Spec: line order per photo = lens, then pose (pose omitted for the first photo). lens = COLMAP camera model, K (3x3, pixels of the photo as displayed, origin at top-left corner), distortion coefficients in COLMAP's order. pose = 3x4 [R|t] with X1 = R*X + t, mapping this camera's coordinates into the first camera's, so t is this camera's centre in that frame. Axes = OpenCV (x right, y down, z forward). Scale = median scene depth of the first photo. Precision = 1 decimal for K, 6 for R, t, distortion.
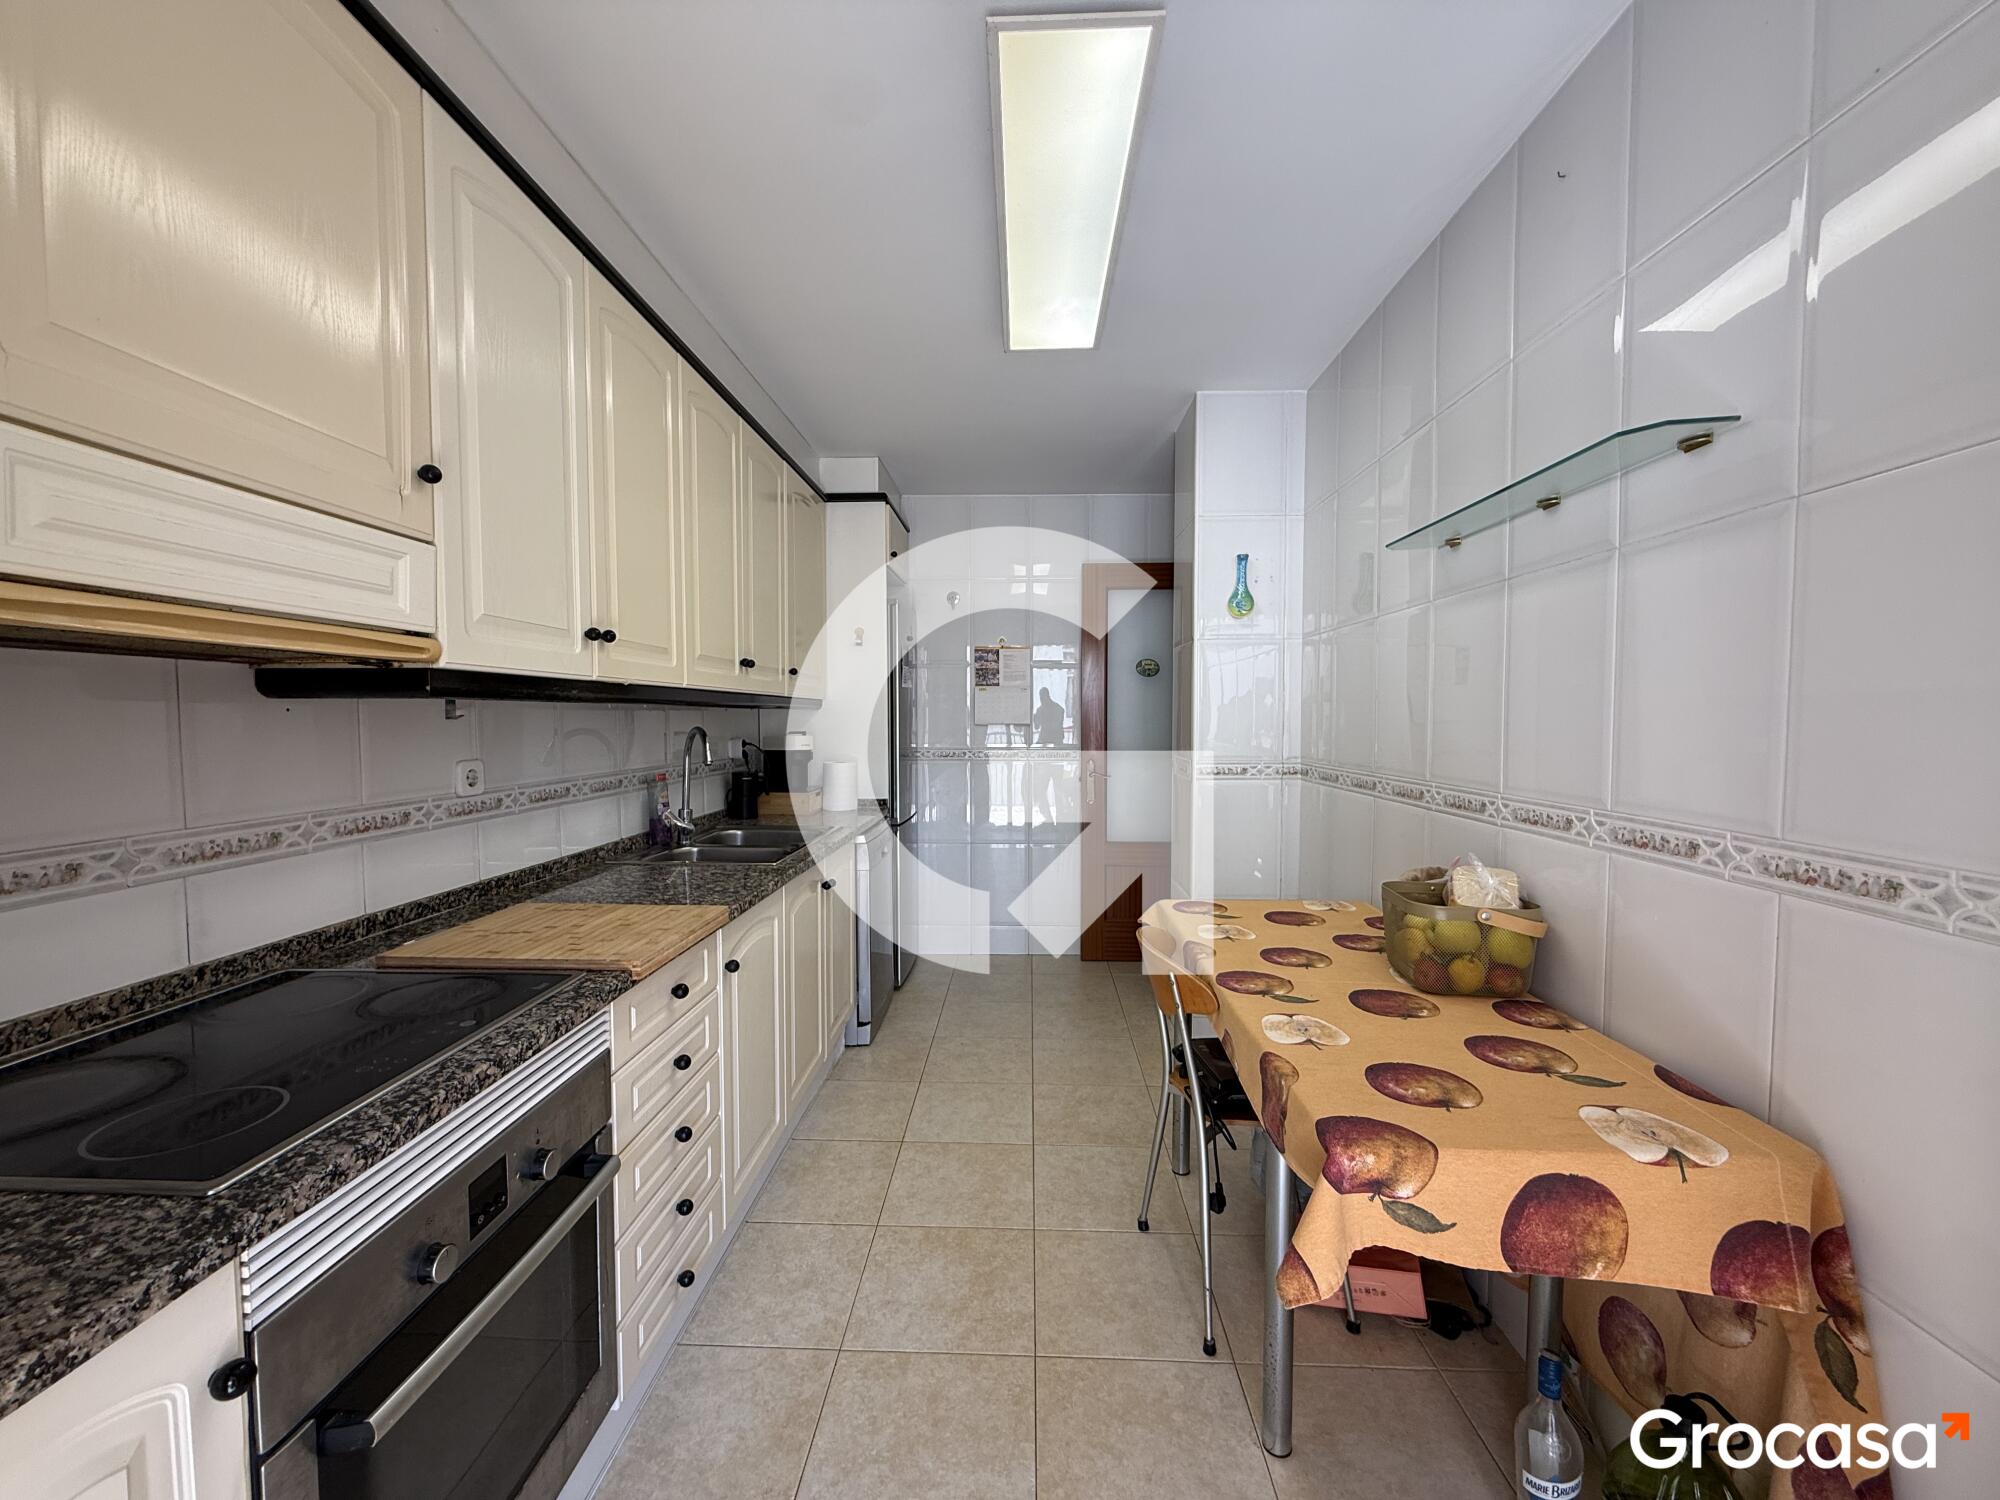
lens RADIAL K [[789.8, 0, 994.0], [0, 789.8, 753.1], [0, 0, 1]] dist [0.002191, -0.000691]
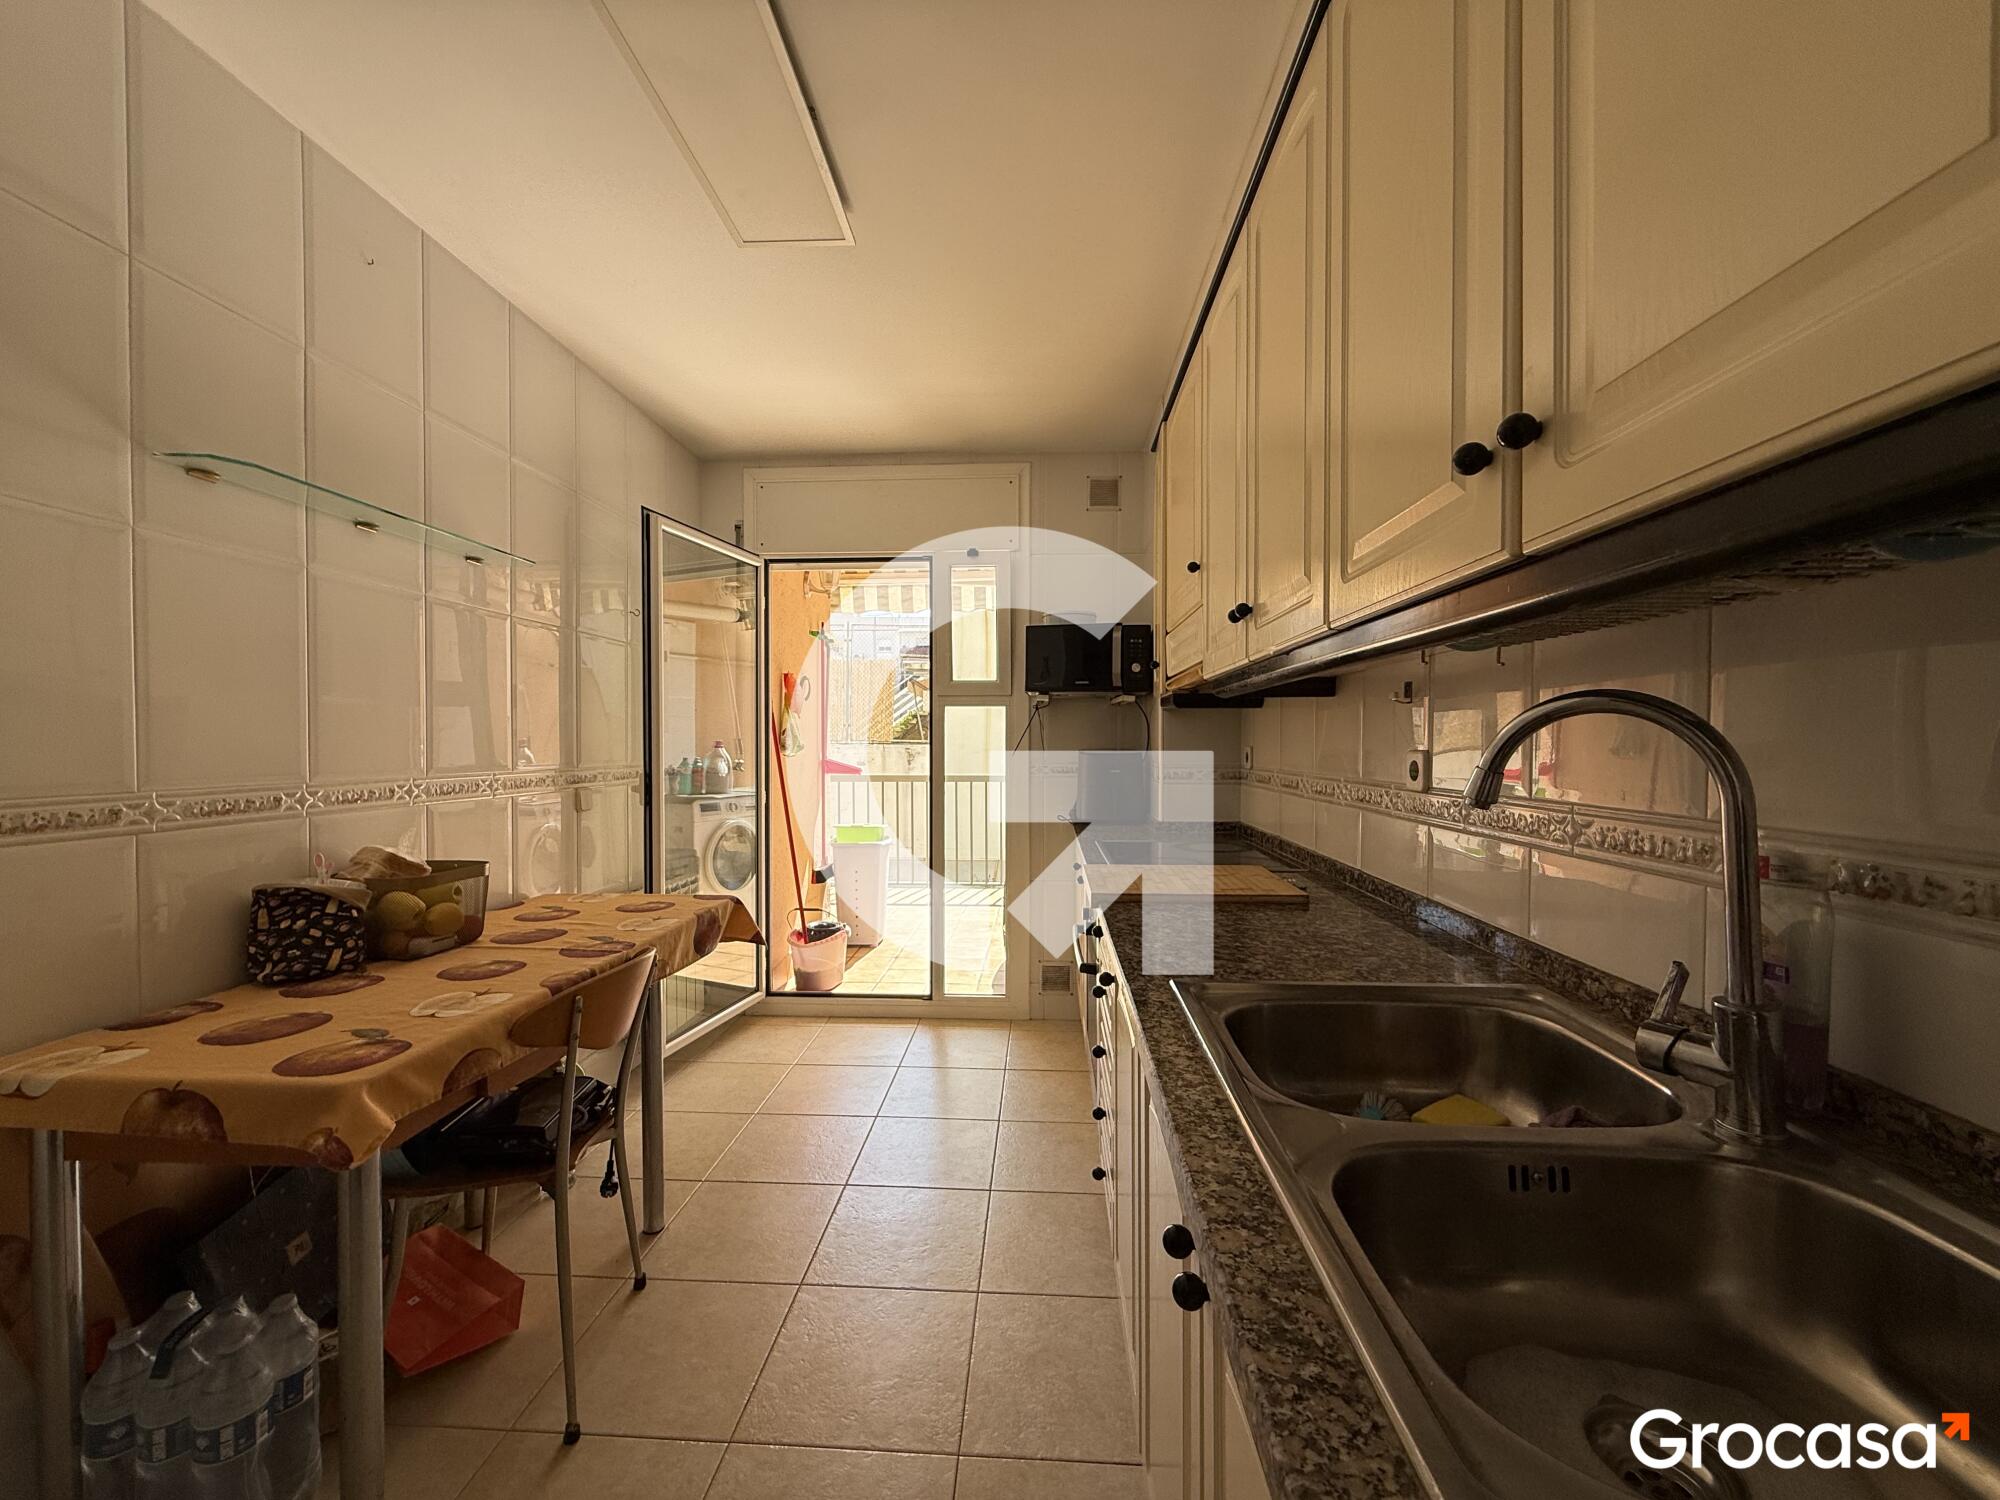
lens RADIAL K [[789.8, 0, 997.1], [0, 789.8, 755.7], [0, 0, 1]] dist [0.002191, -0.000691]
pose [[-0.999900, 0.000716, 0.014089, -0.254361], [0.001609, 0.997984, 0.063440, -0.047685], [-0.014016, 0.063456, -0.997886, 2.180483]]
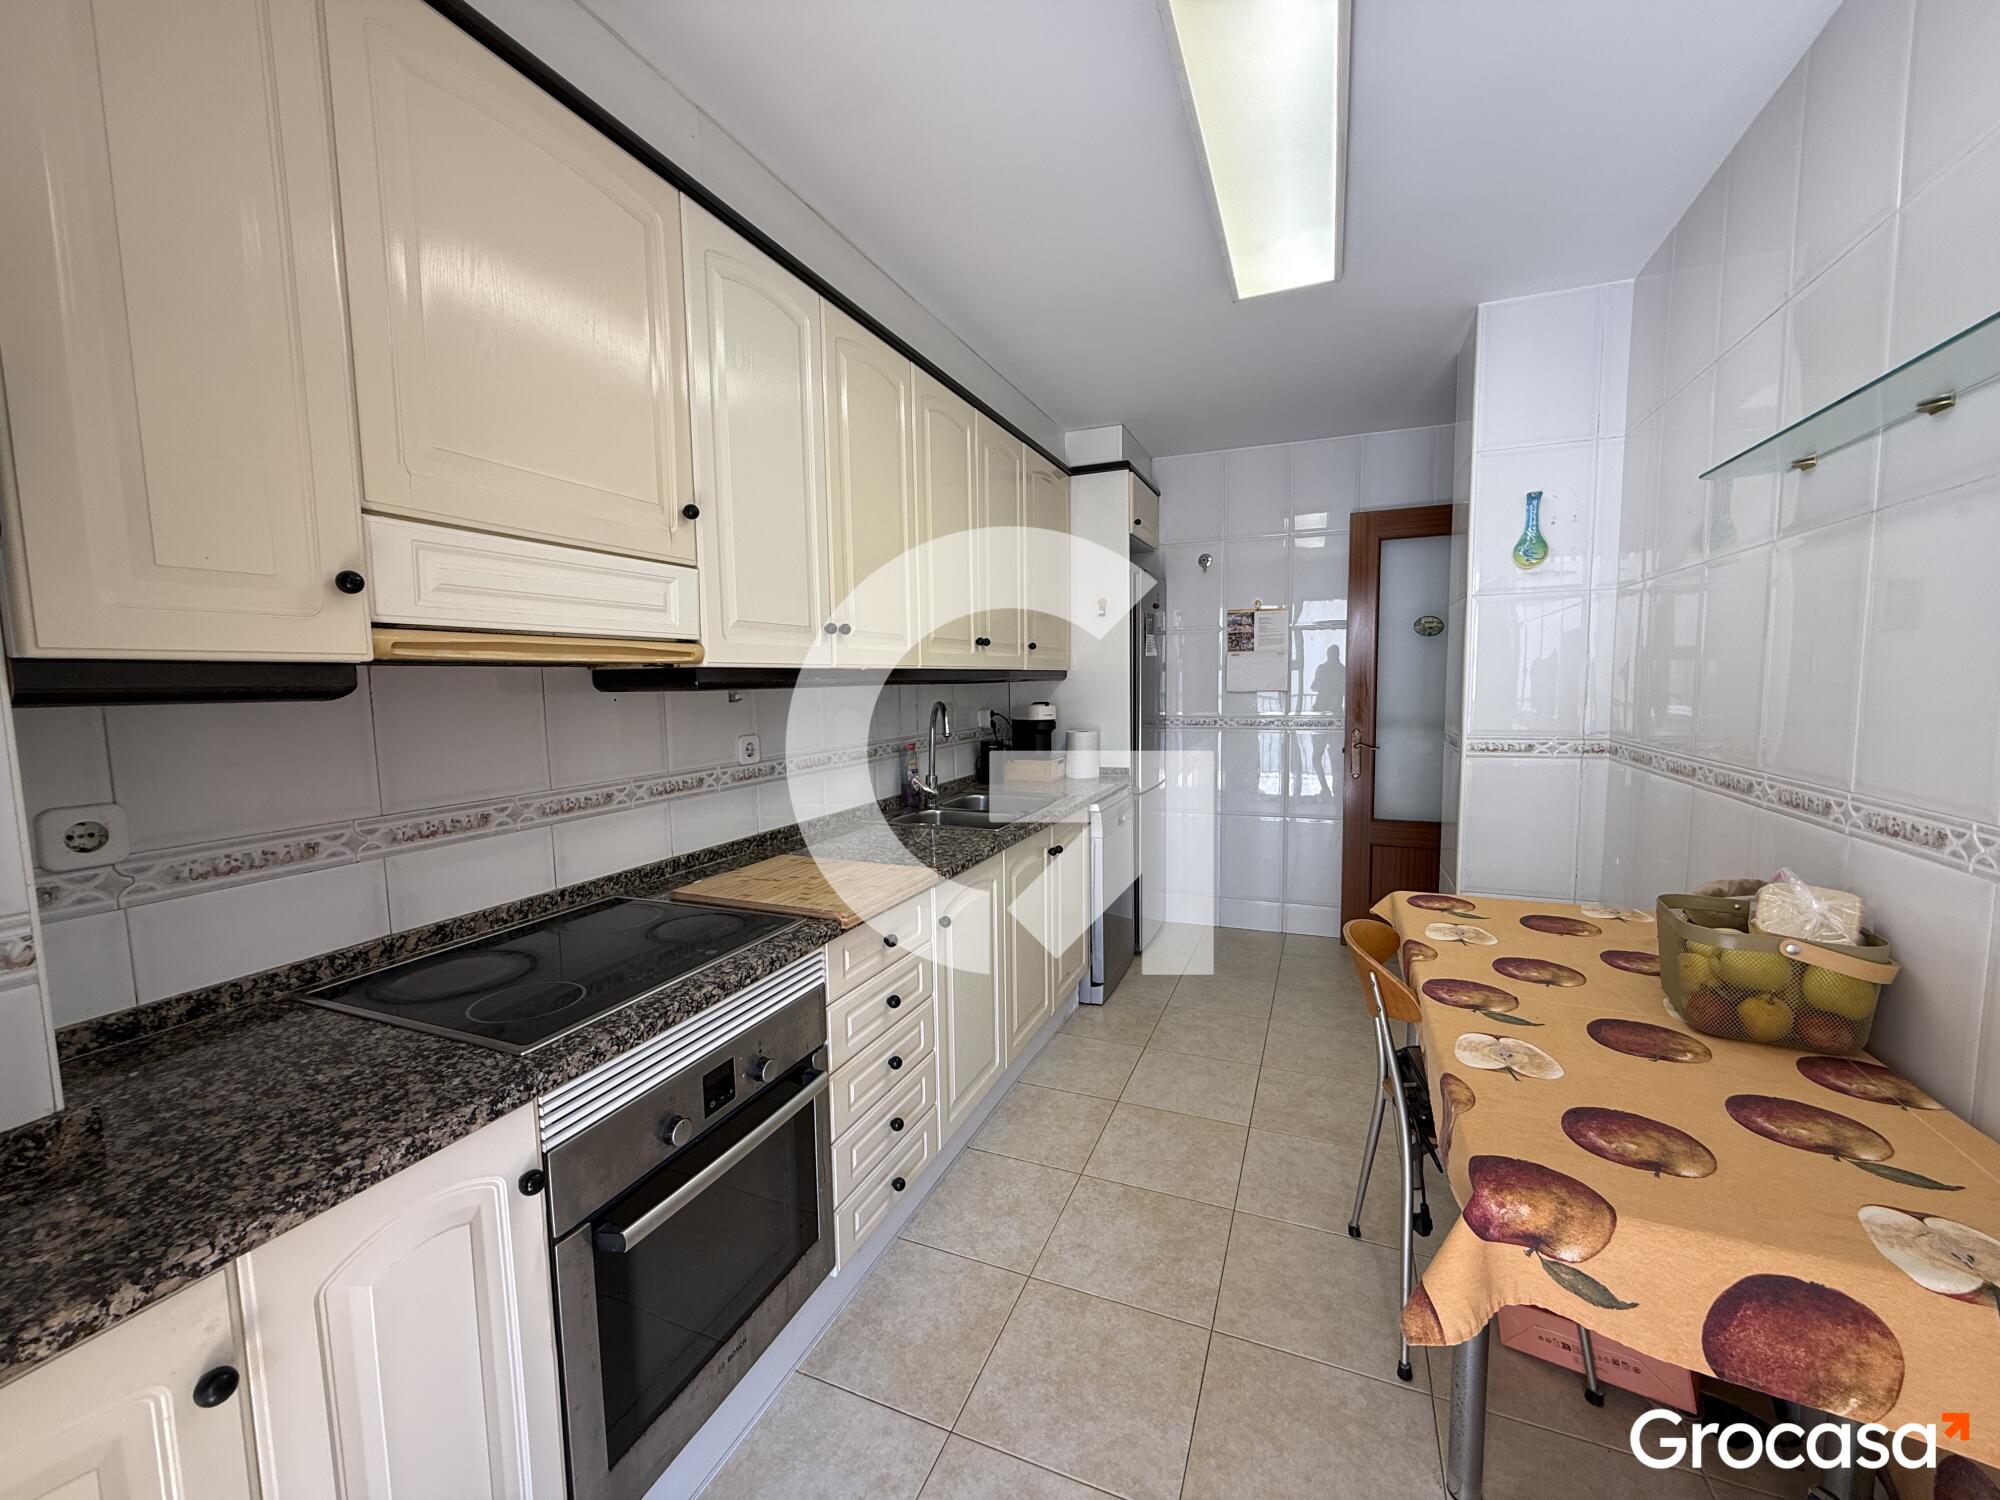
lens RADIAL K [[789.8, 0, 998.0], [0, 789.8, 752.3], [0, 0, 1]] dist [0.002191, -0.000691]
pose [[0.937647, 0.017182, -0.347165, 0.142381], [0.000227, 0.998747, 0.050043, -0.029797], [0.347590, -0.047002, 0.936468, -0.010536]]
